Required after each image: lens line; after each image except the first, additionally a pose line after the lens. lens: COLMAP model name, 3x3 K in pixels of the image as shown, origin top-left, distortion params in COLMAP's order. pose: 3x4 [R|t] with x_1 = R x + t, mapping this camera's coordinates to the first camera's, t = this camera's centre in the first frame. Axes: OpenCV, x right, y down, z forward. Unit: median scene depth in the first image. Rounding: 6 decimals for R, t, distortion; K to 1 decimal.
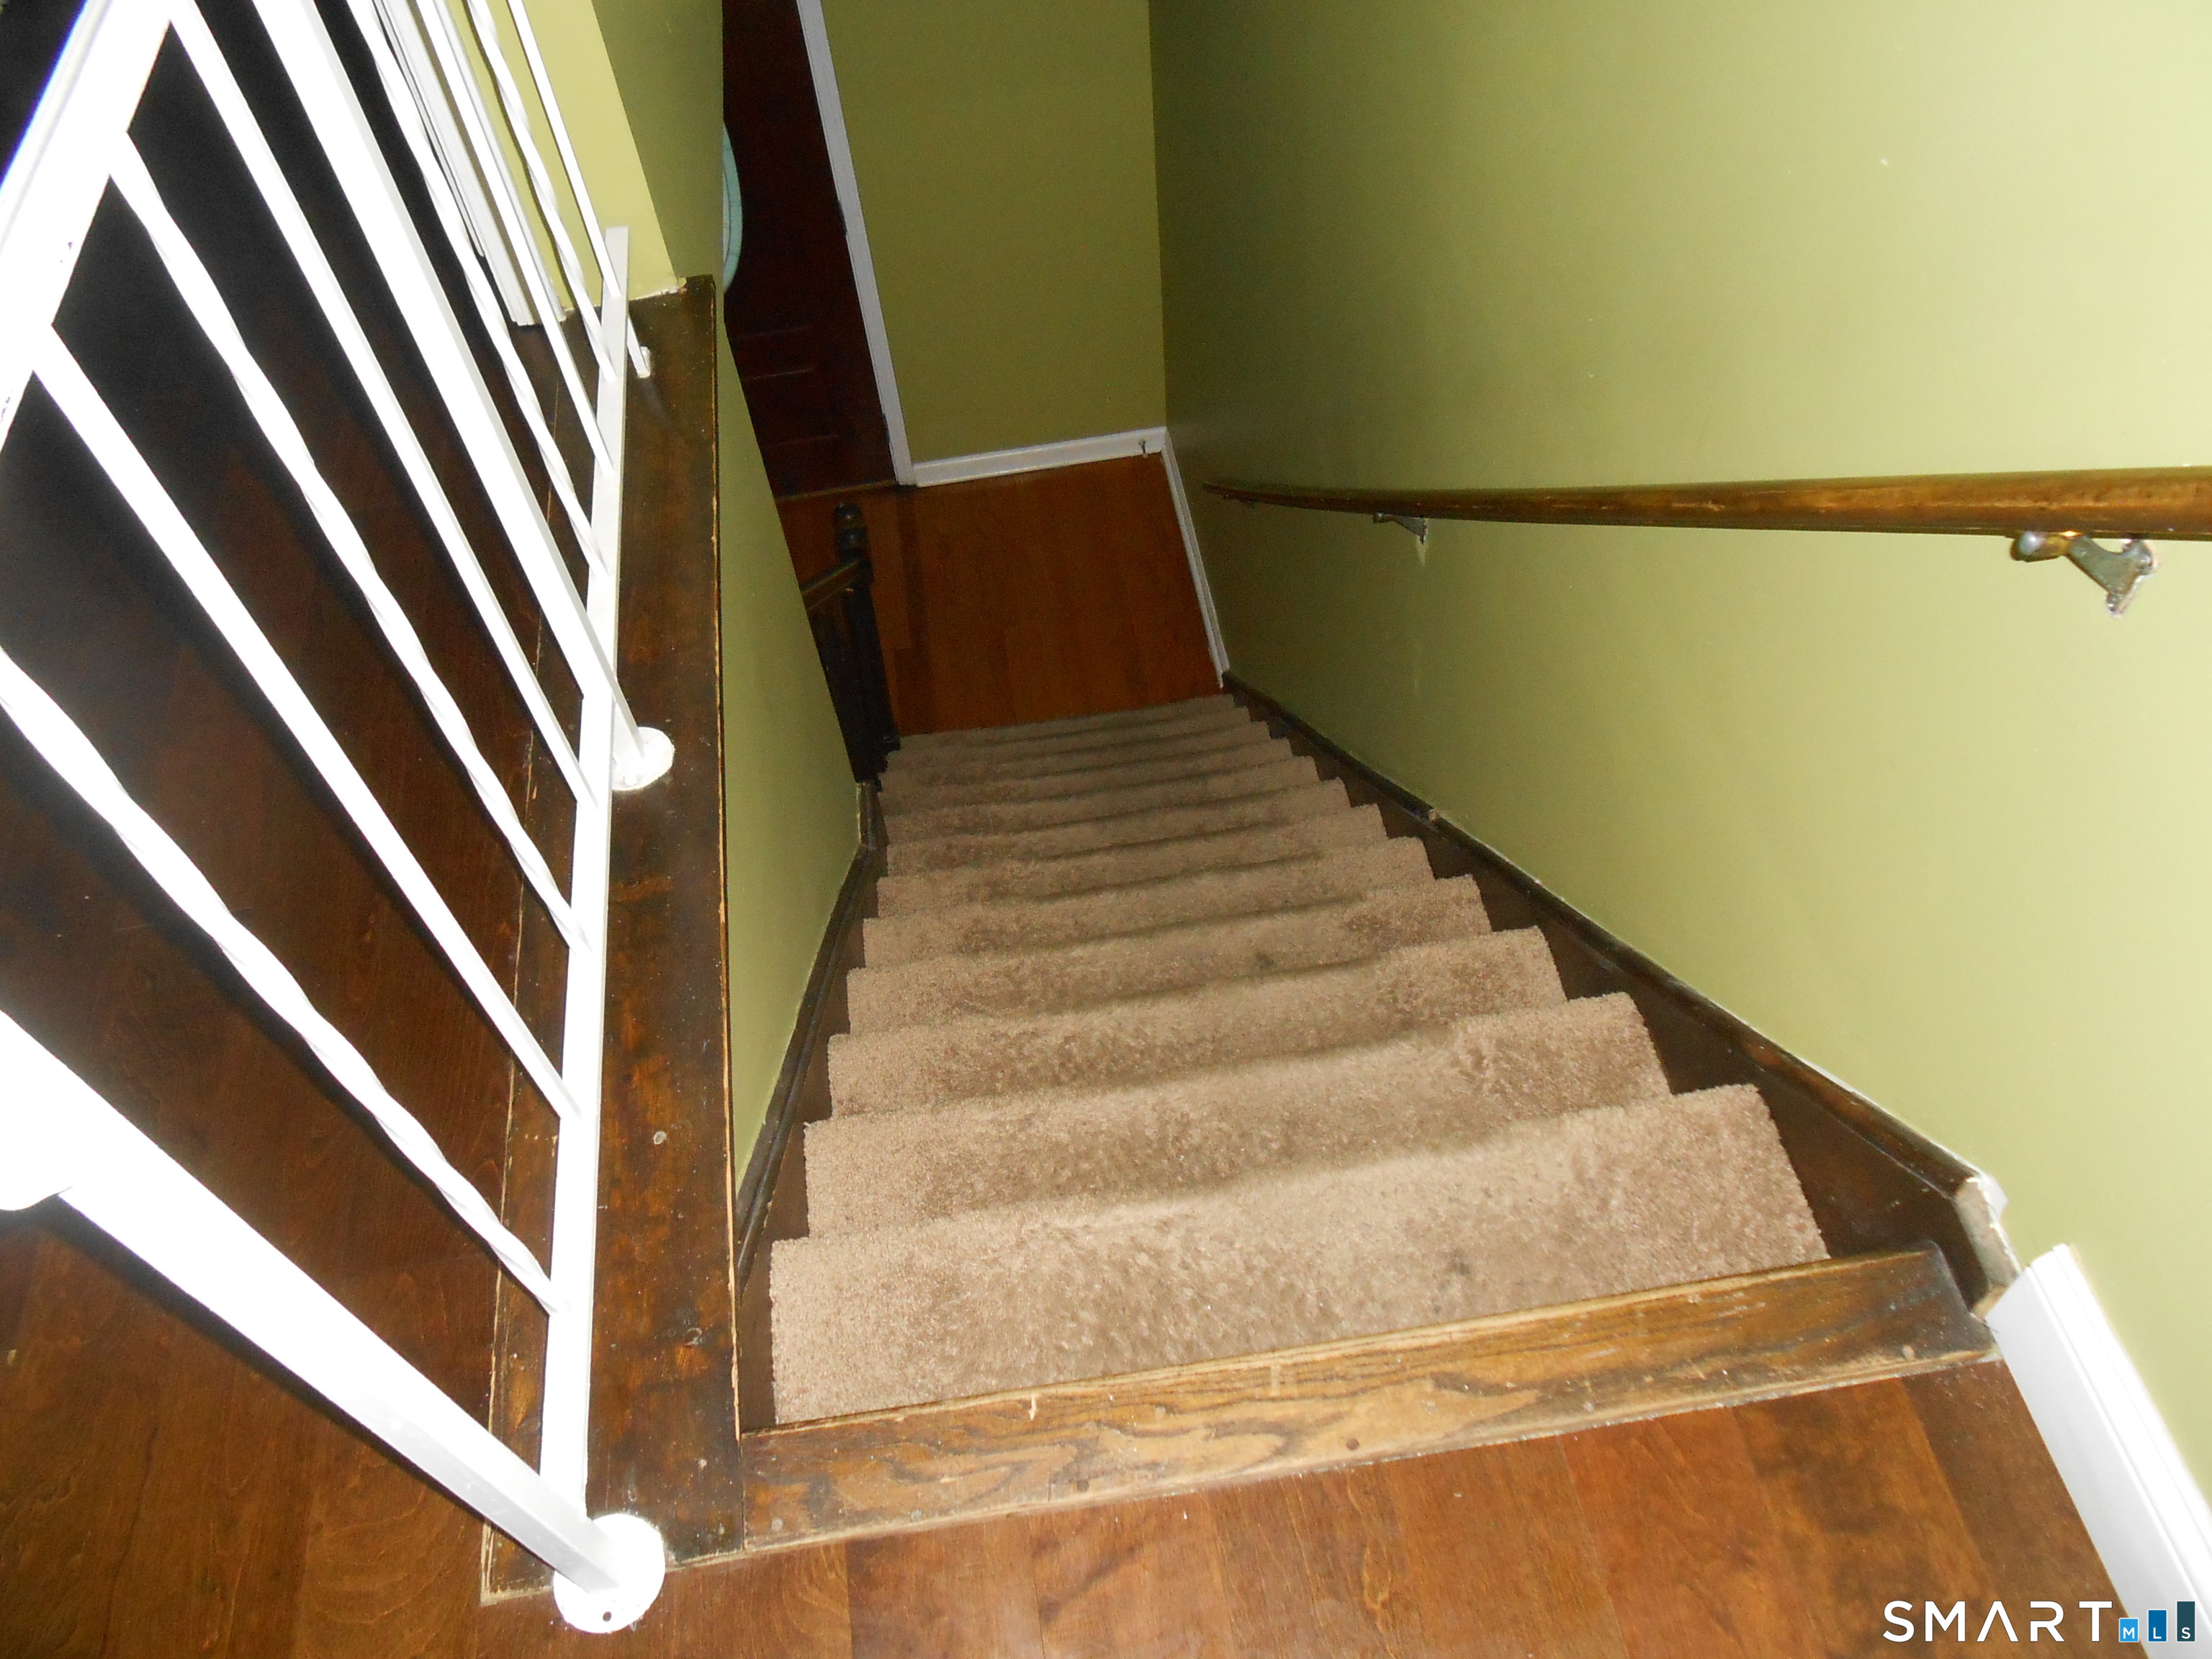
lens RADIAL K [[1701.7, 0, 1111.5], [0, 1701.7, 837.7], [0, 0, 1]] dist [-0.040312, 0.044547]
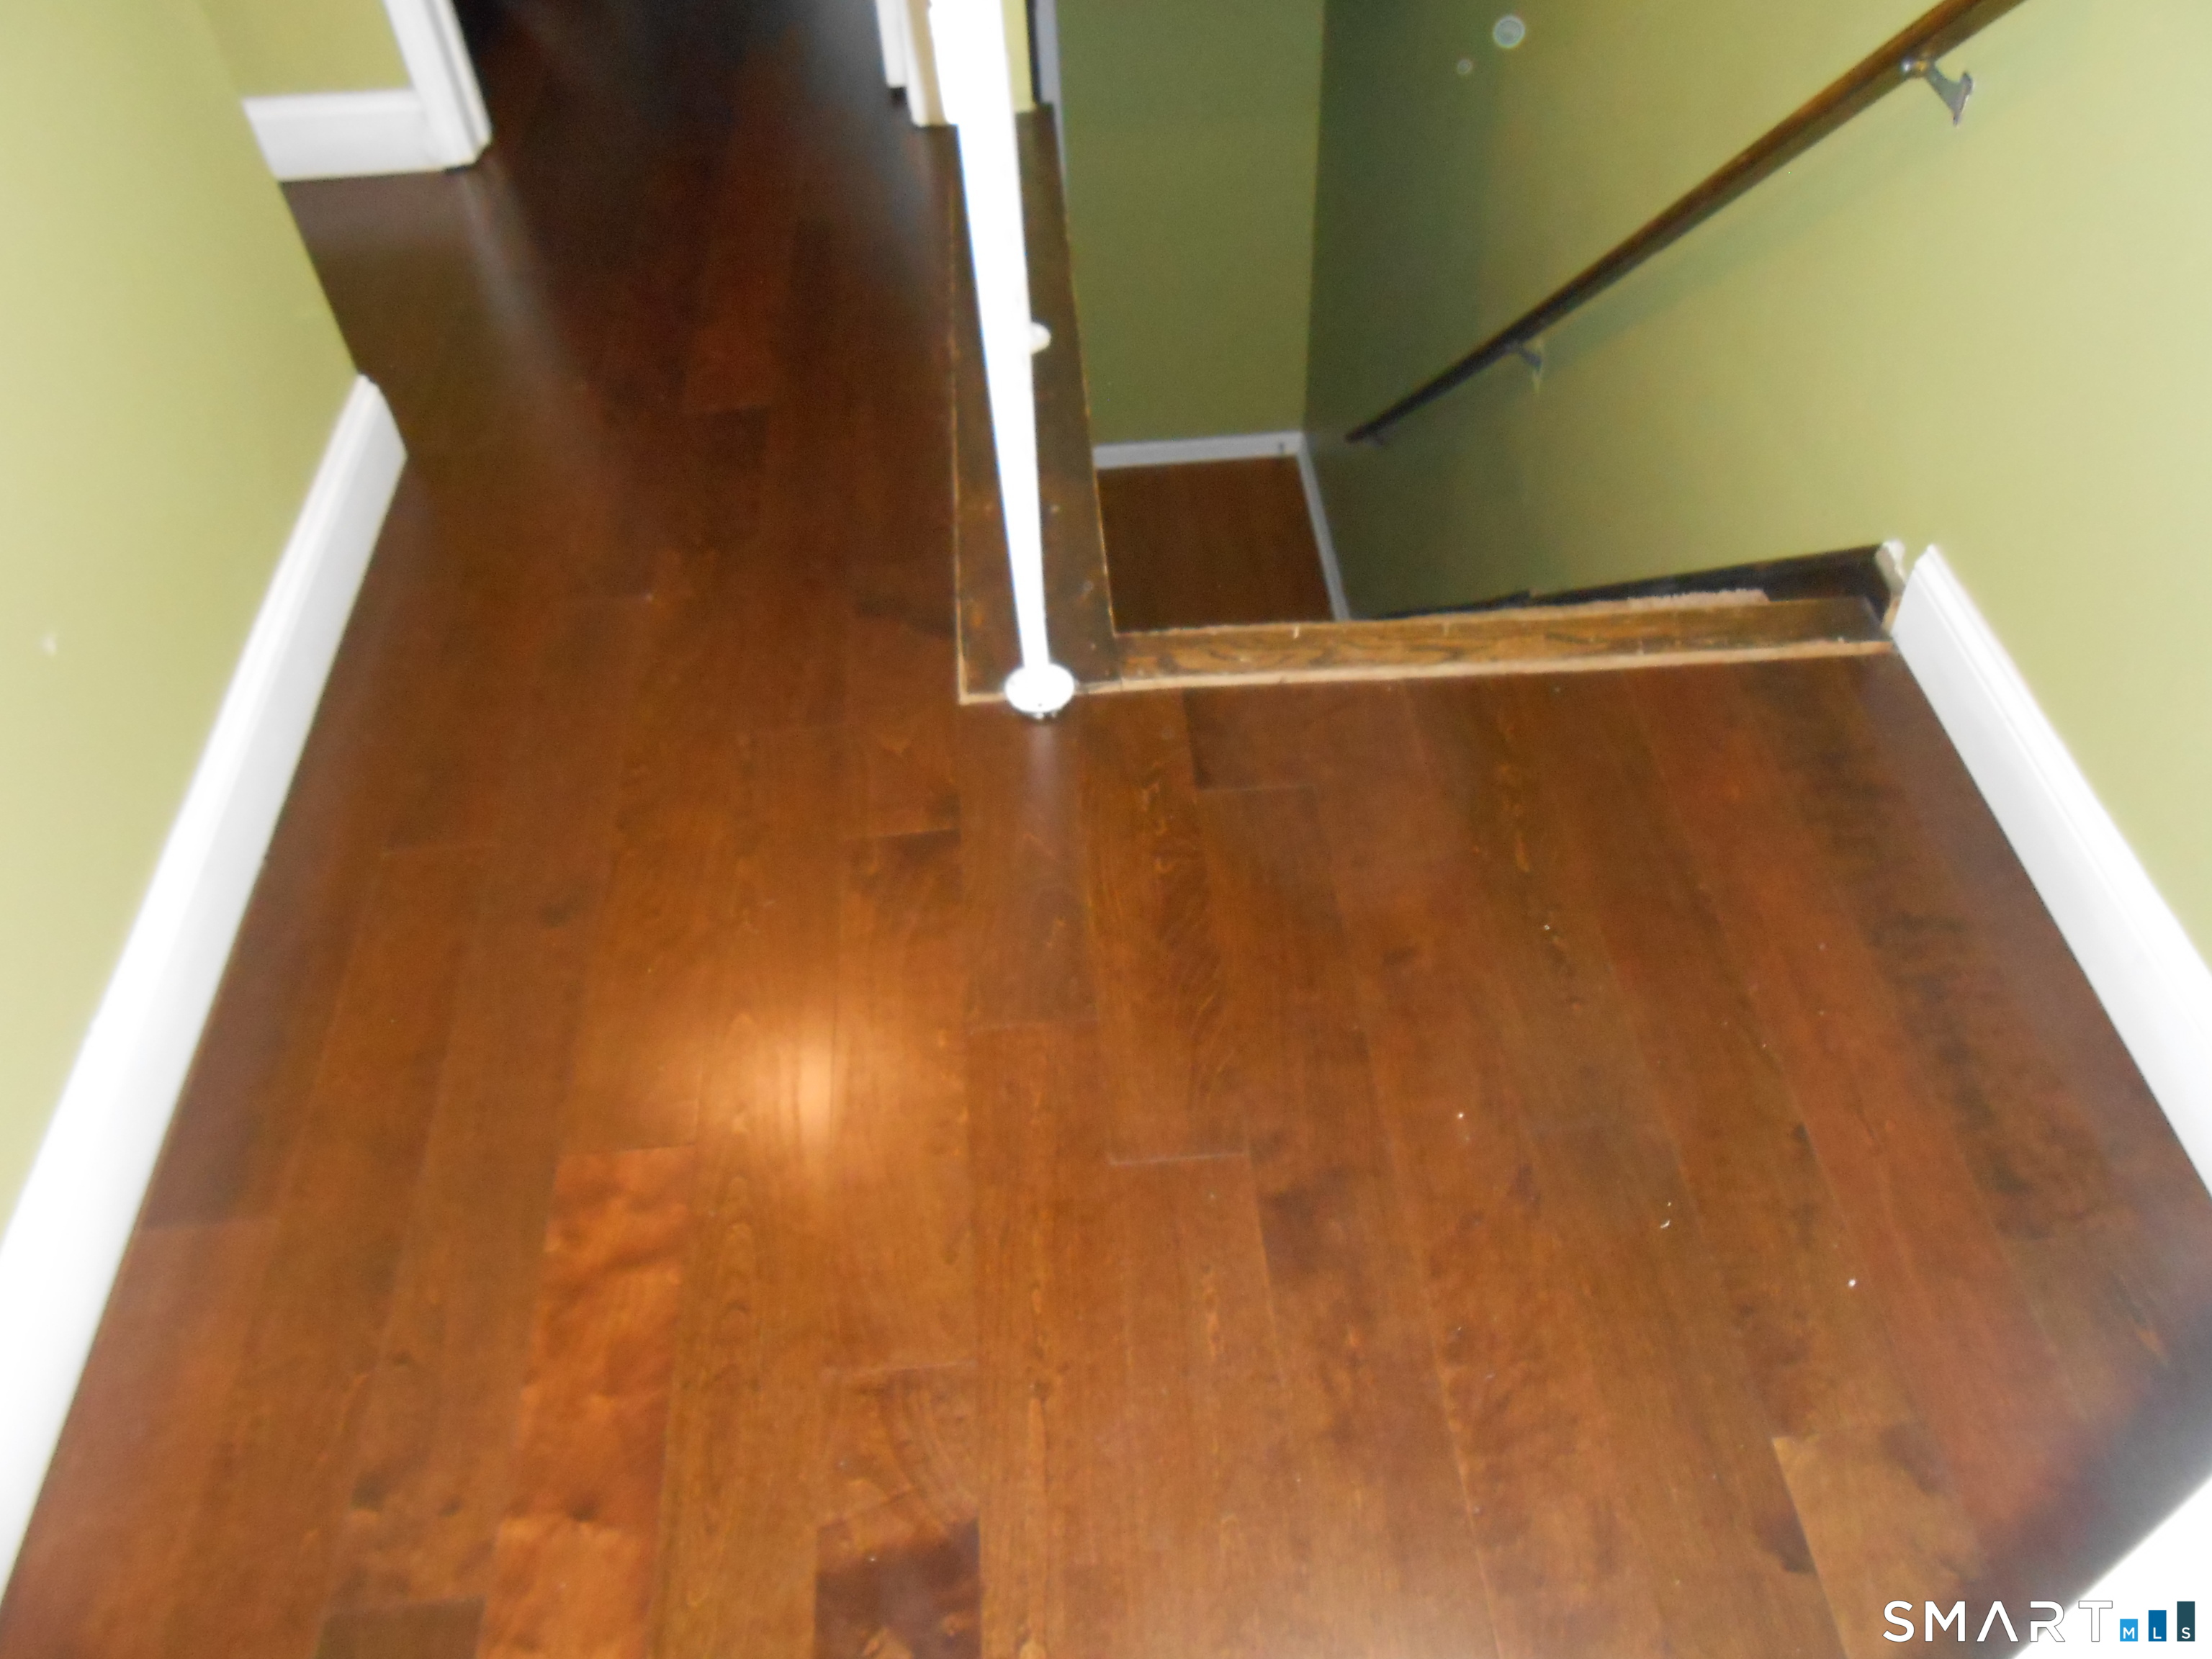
lens RADIAL K [[1701.7, 0, 1104.6], [0, 1701.7, 820.1], [0, 0, 1]] dist [-0.040312, 0.044547]
pose [[0.995123, 0.089580, -0.041290, -0.147271], [-0.093351, 0.990508, -0.100897, 0.700859], [0.031859, 0.104260, 0.994040, -0.613973]]
